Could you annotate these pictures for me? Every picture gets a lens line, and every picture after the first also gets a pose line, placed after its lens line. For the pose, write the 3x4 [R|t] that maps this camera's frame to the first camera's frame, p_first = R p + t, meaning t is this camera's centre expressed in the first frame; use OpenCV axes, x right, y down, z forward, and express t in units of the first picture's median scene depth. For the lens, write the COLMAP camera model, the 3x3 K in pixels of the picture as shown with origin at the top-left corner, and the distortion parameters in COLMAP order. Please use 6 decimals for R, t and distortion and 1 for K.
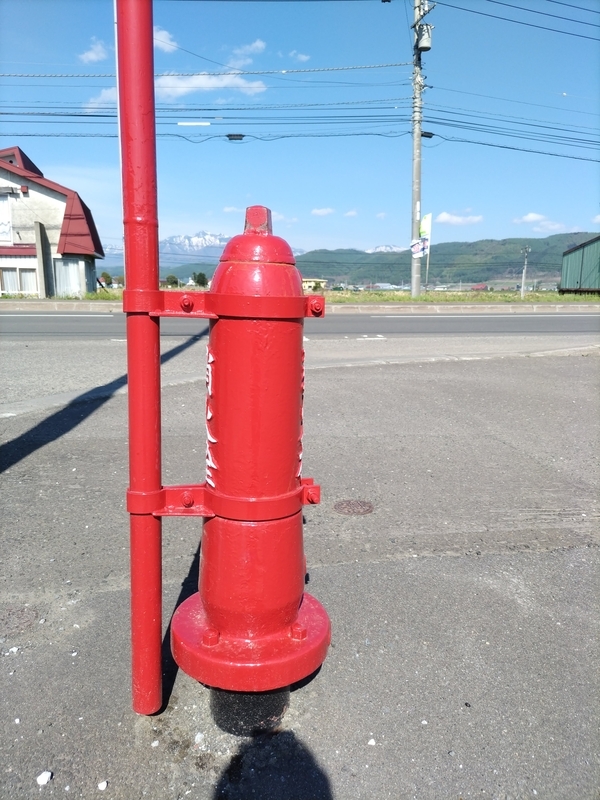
lens RADIAL K [[595.5, 0, 312.4], [0, 595.5, 400.1], [0, 0, 1]] dist [0.055773, -0.000747]
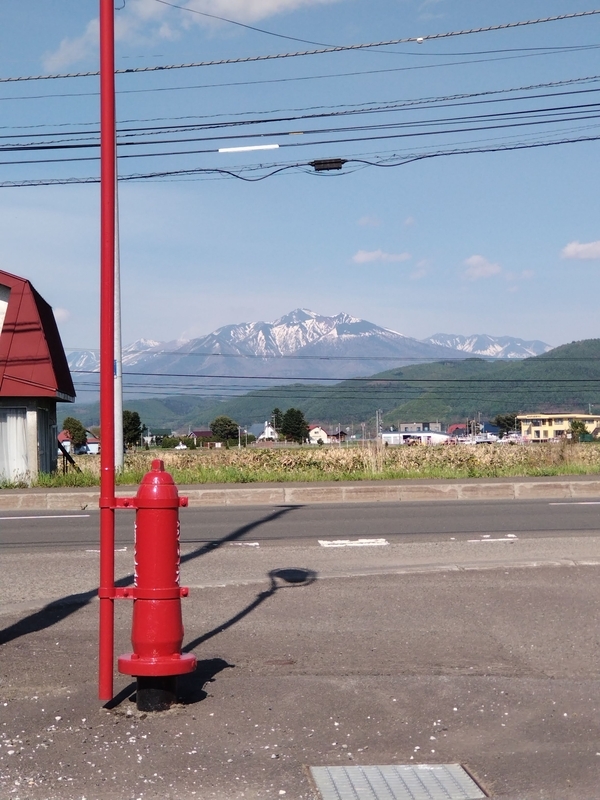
lens RADIAL K [[1588.2, 0, 300.0], [0, 1588.2, 400.0], [0, 0, 1]] dist [-0.071173, 2.674829]
pose [[0.982776, -0.039112, -0.180616, 0.084292], [0.000819, 0.978259, -0.207384, 0.038654], [0.184800, 0.203664, 0.961442, -0.259725]]
